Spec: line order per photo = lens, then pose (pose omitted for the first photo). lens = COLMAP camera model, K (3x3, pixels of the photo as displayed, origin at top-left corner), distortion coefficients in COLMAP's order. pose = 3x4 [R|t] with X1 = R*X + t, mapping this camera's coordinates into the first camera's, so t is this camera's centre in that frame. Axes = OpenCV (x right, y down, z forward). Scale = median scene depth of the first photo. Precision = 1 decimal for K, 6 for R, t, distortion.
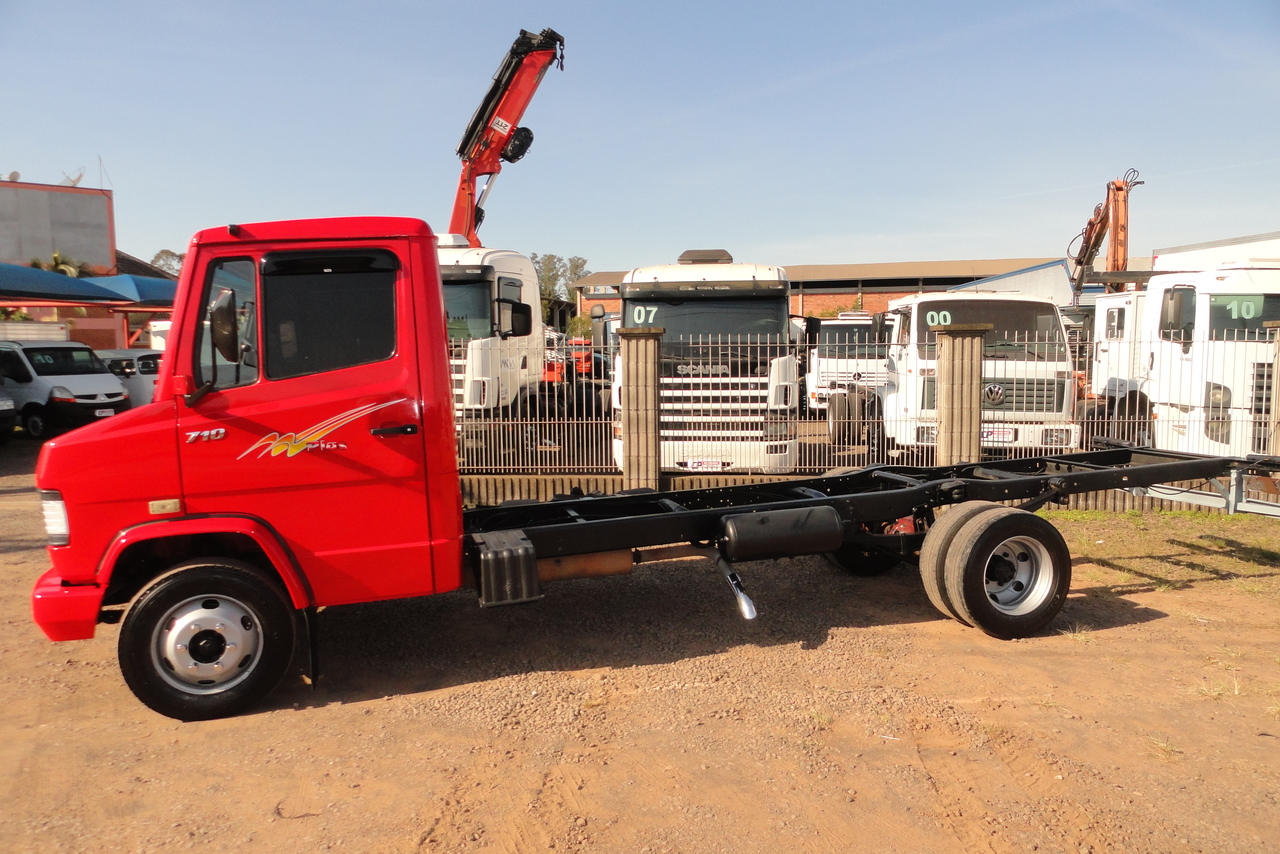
lens RADIAL K [[942.5, 0, 640.0], [0, 942.5, 427.0], [0, 0, 1]] dist [-0.002558, 0.003176]
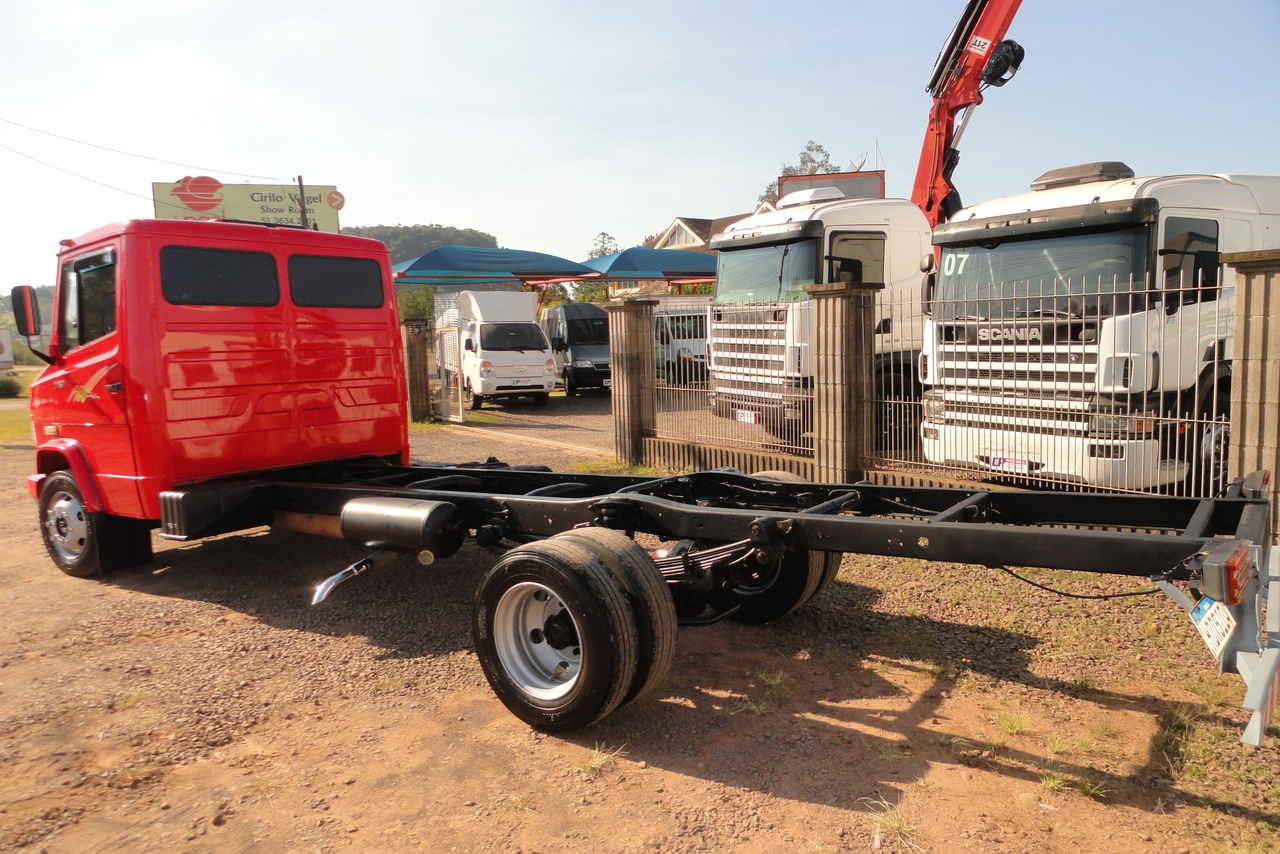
lens RADIAL K [[942.5, 0, 640.0], [0, 942.5, 427.0], [0, 0, 1]] dist [-0.002558, 0.003176]
pose [[0.600443, 0.075186, -0.796125, 0.483342], [-0.045074, 0.997170, 0.060178, -0.019734], [0.798396, -0.000249, 0.602132, 0.322483]]
